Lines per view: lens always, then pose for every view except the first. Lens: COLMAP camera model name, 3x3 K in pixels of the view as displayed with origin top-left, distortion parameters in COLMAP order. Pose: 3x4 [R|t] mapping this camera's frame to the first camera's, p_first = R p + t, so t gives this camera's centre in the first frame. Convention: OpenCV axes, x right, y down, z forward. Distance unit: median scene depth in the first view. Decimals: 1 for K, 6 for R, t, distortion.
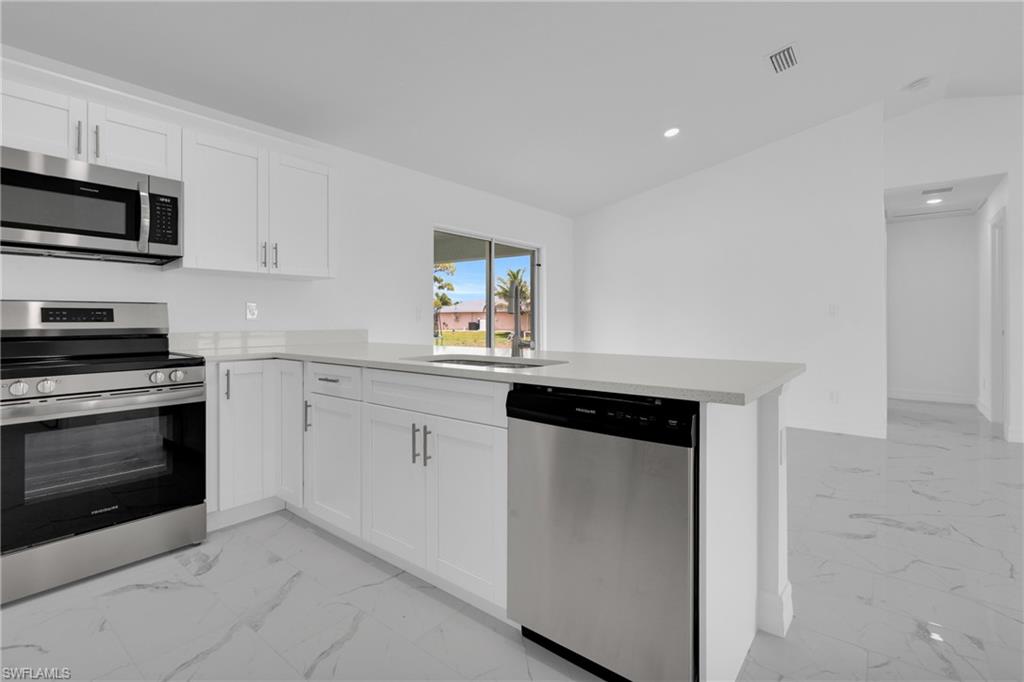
lens RADIAL K [[475.9, 0, 513.7], [0, 475.9, 318.6], [0, 0, 1]] dist [-0.000950, 0.000131]
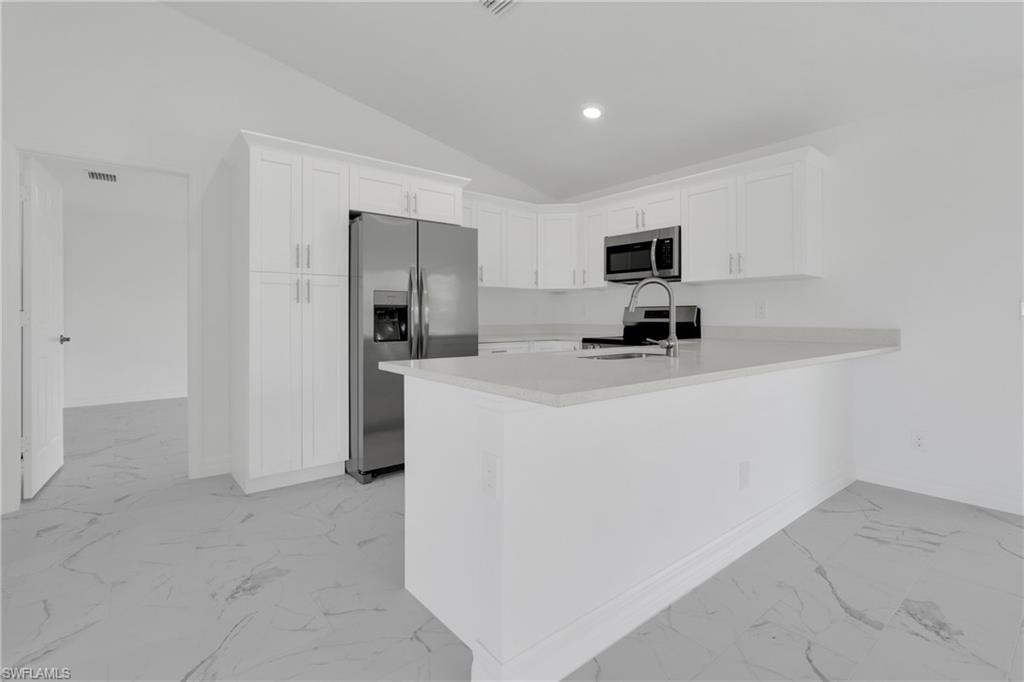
lens RADIAL K [[480.7, 0, 515.4], [0, 480.7, 317.3], [0, 0, 1]] dist [0.002646, 0.000100]
pose [[-0.191780, 0.004112, -0.981429, 0.974127], [0.001871, 0.999991, 0.003824, -0.003779], [0.981436, -0.001103, -0.191786, 0.843222]]
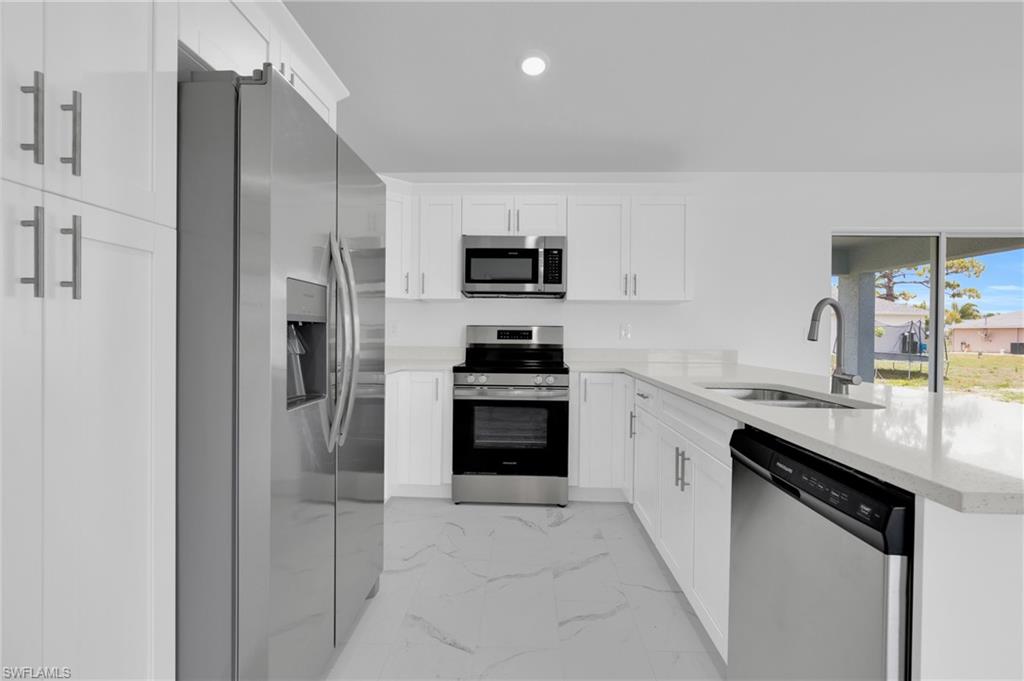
lens RADIAL K [[464.7, 0, 512.0], [0, 464.7, 340.5], [0, 0, 1]] dist [-0.000467, -0.000094]
pose [[0.599135, 0.020867, -0.800376, 0.286773], [-0.010094, 0.999778, 0.018510, -0.017130], [0.800584, -0.003011, 0.599213, 0.096897]]
